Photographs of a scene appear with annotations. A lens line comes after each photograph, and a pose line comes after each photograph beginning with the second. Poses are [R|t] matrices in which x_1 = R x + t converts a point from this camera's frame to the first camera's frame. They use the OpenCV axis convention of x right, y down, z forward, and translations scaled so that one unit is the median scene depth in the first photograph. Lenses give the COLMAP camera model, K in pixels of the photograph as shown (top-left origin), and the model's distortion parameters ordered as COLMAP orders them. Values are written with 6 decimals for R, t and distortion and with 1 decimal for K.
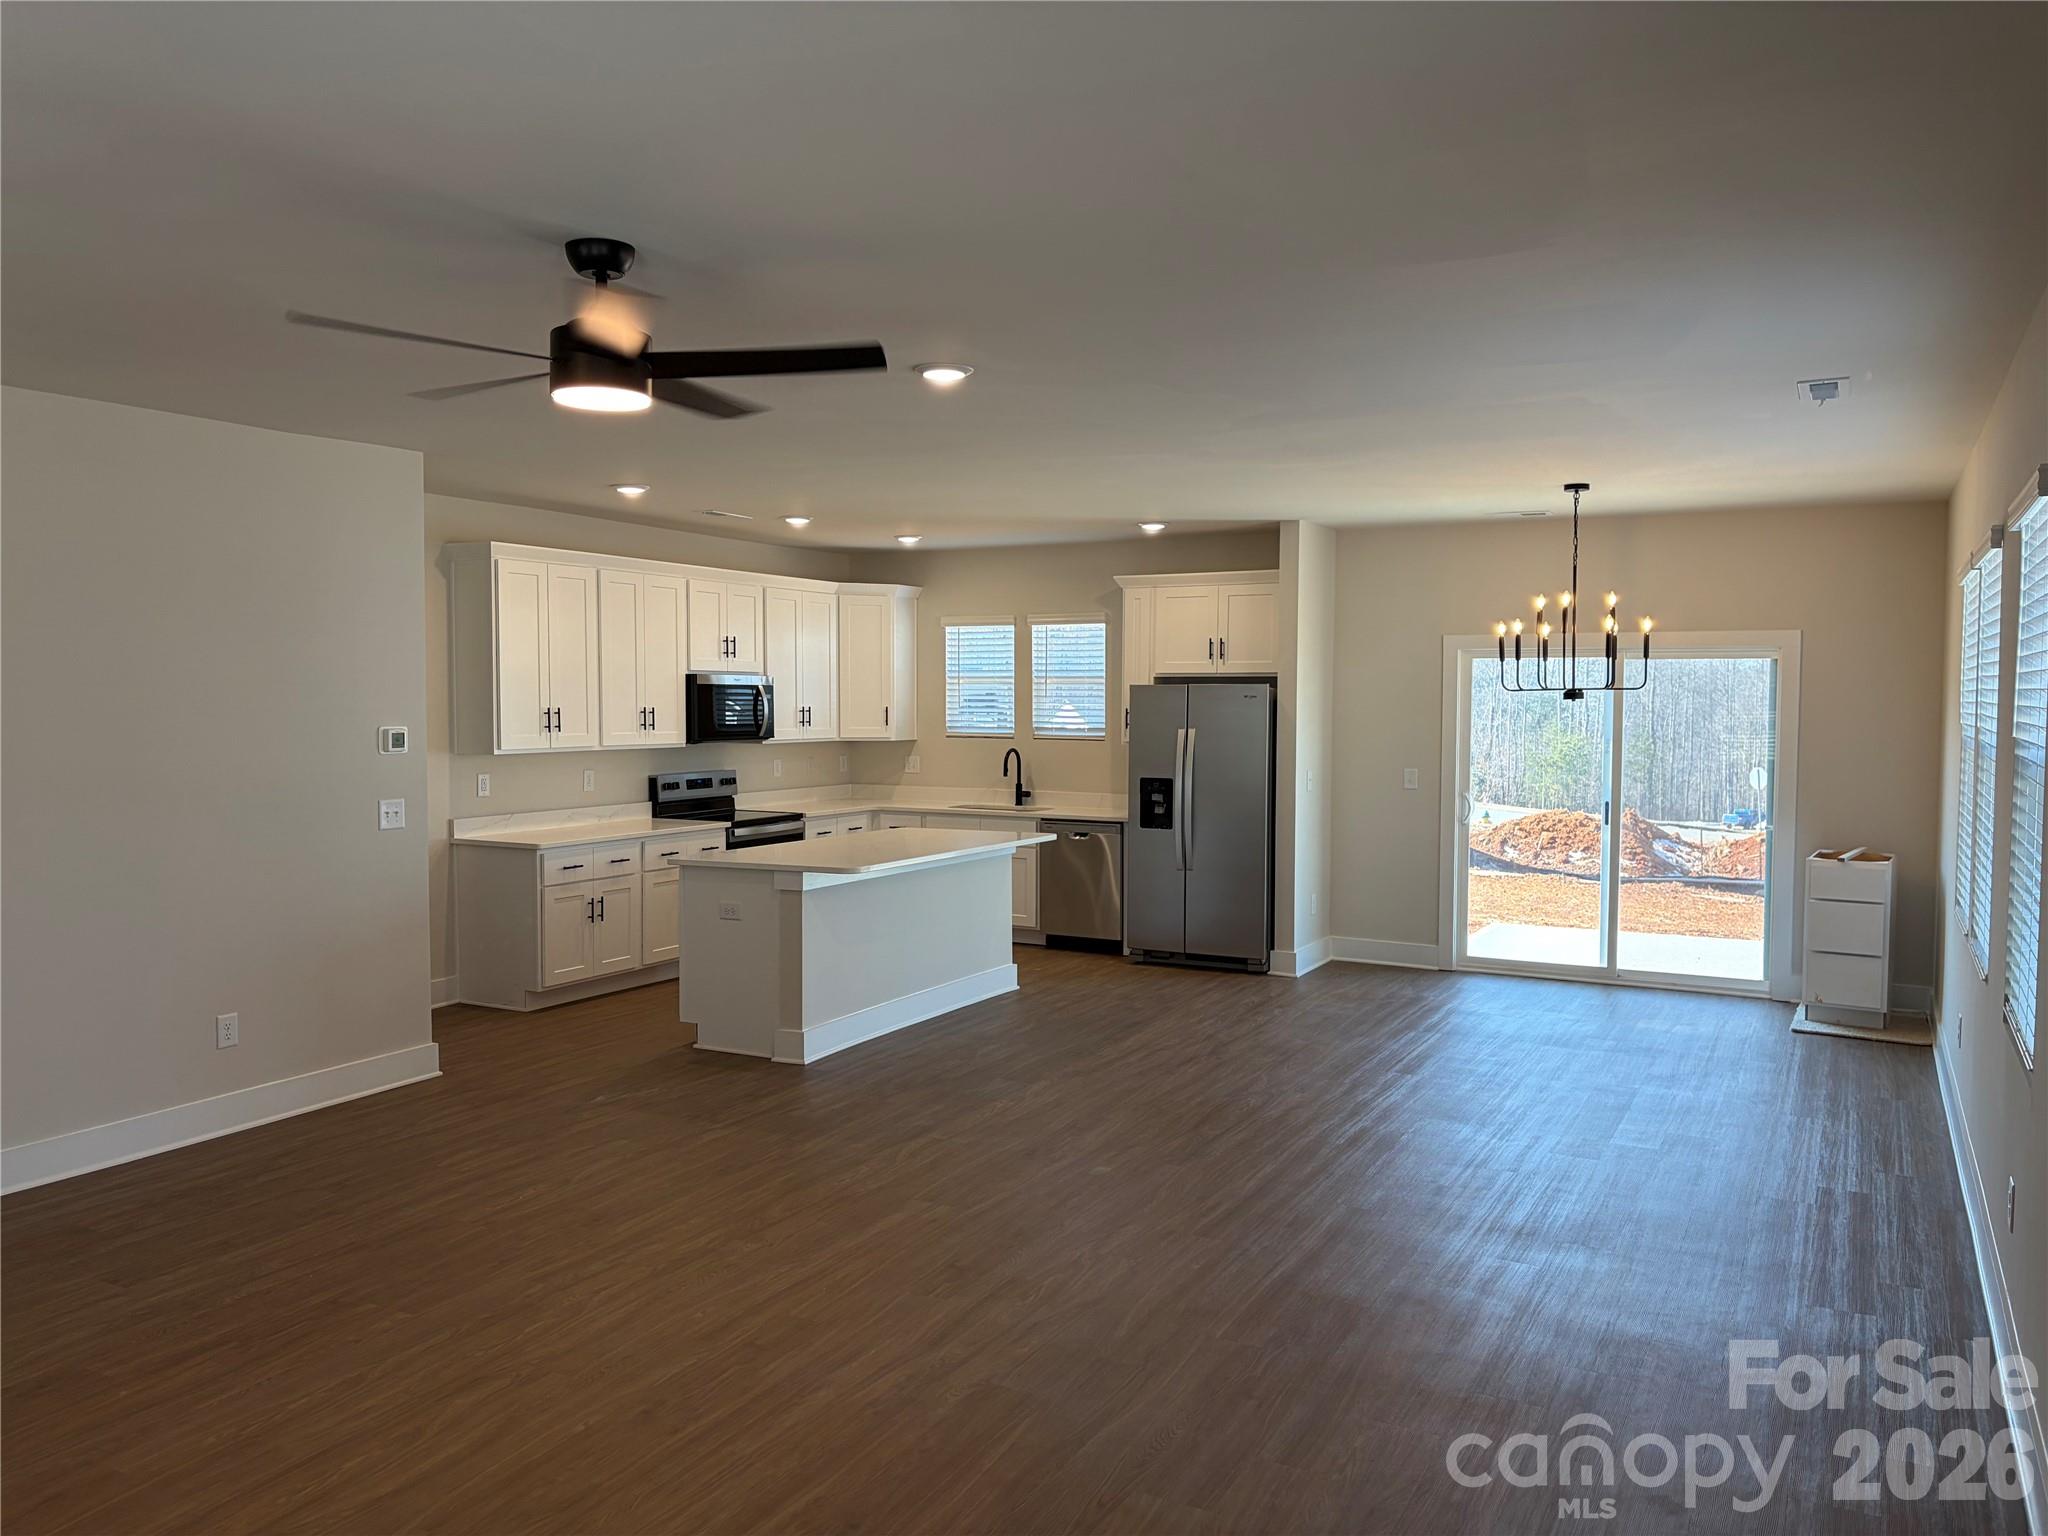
lens RADIAL K [[1512.6, 0, 1024.0], [0, 1512.6, 768.0], [0, 0, 1]] dist [0.035776, -0.003770]
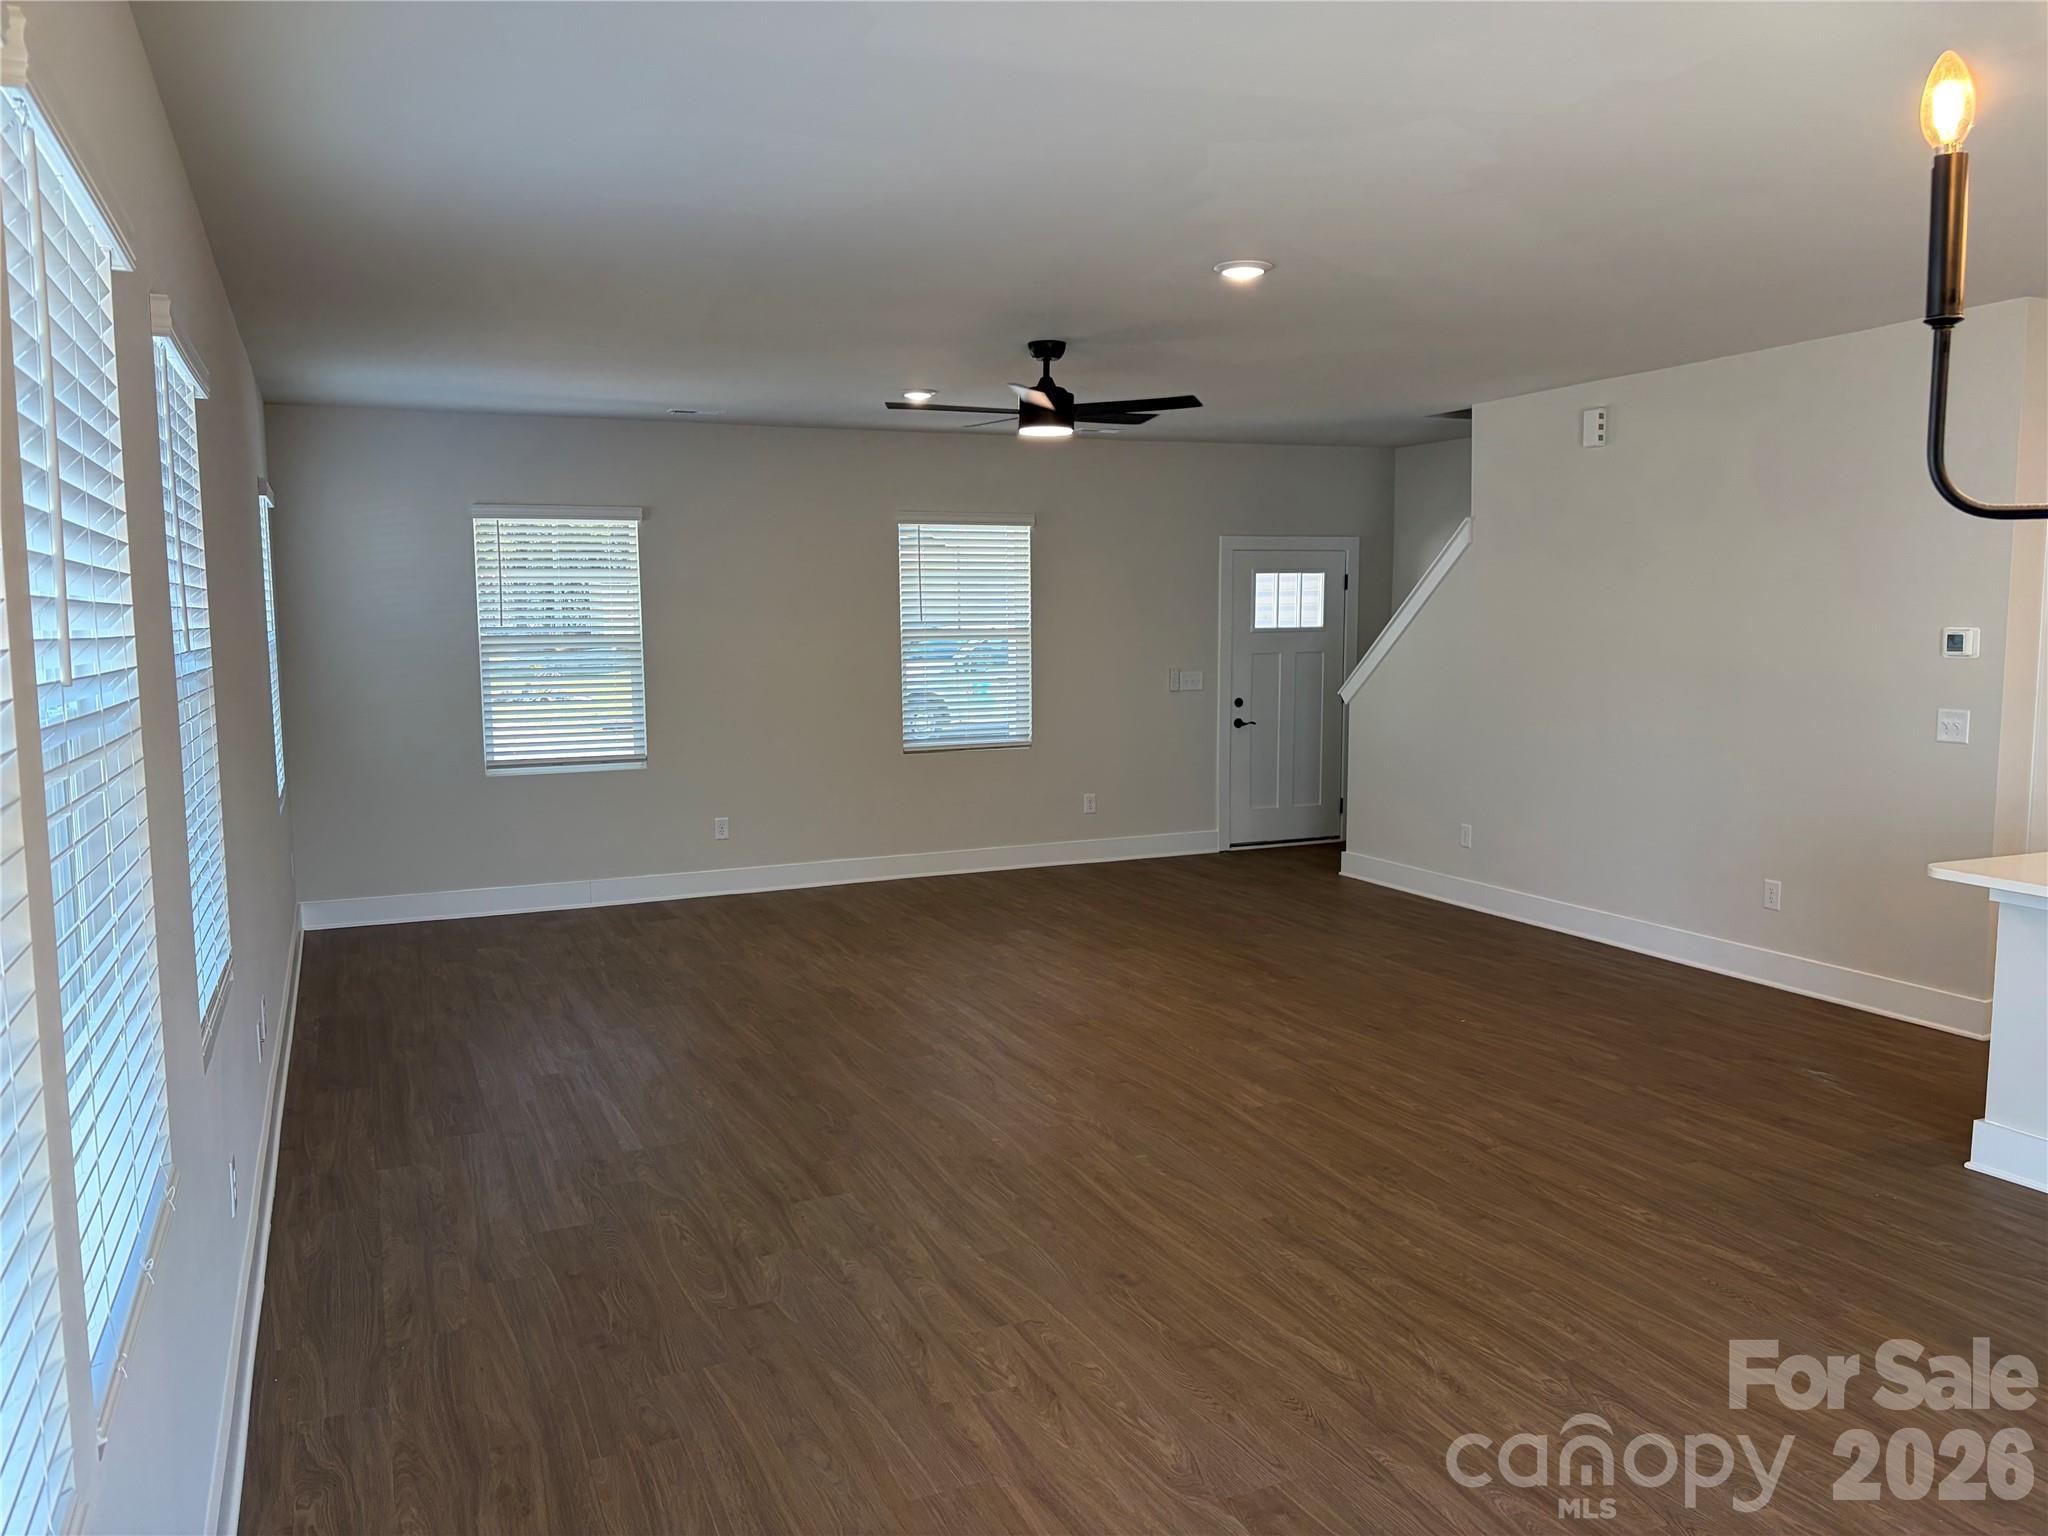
lens RADIAL K [[1528.4, 0, 1050.4], [0, 1528.4, 800.1], [0, 0, 1]] dist [0.050776, -0.004233]
pose [[-0.599452, 0.101837, -0.793906, 0.464682], [-0.032714, 0.987927, 0.151426, -0.035402], [0.799742, 0.116745, -0.588883, 0.827883]]
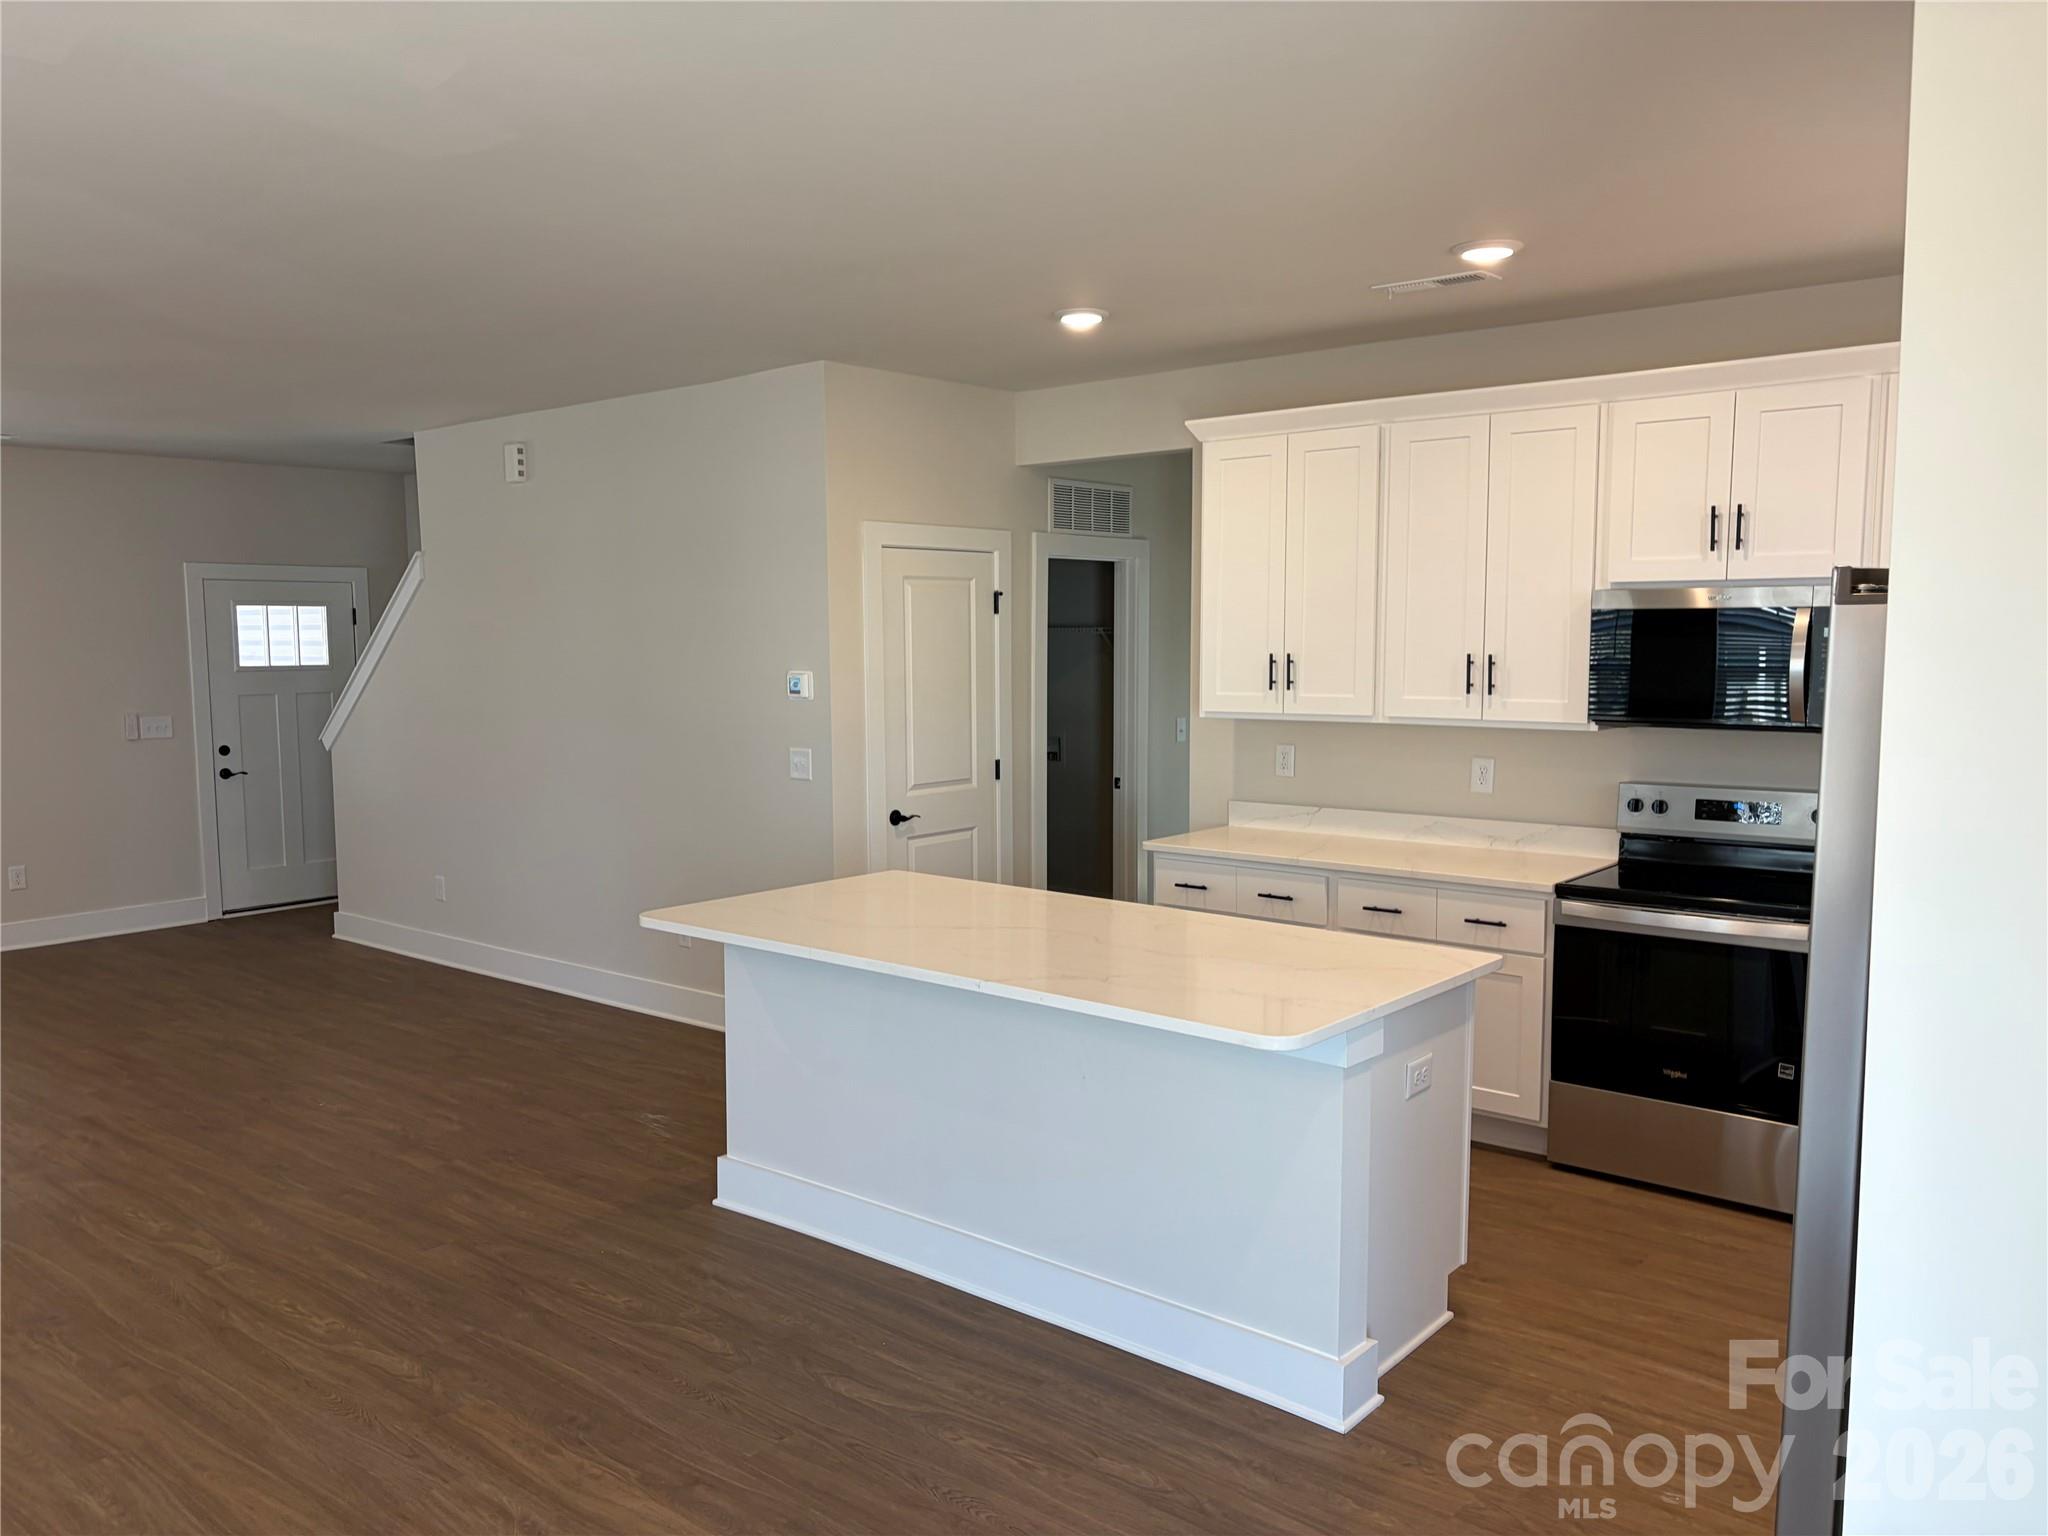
lens RADIAL K [[1525.7, 0, 1021.0], [0, 1525.7, 800.4], [0, 0, 1]] dist [0.006601, -0.002212]
pose [[-0.187809, 0.105801, -0.976491, 0.355507], [-0.042233, 0.992392, 0.115647, -0.045935], [0.981297, 0.062960, -0.181912, 0.966725]]
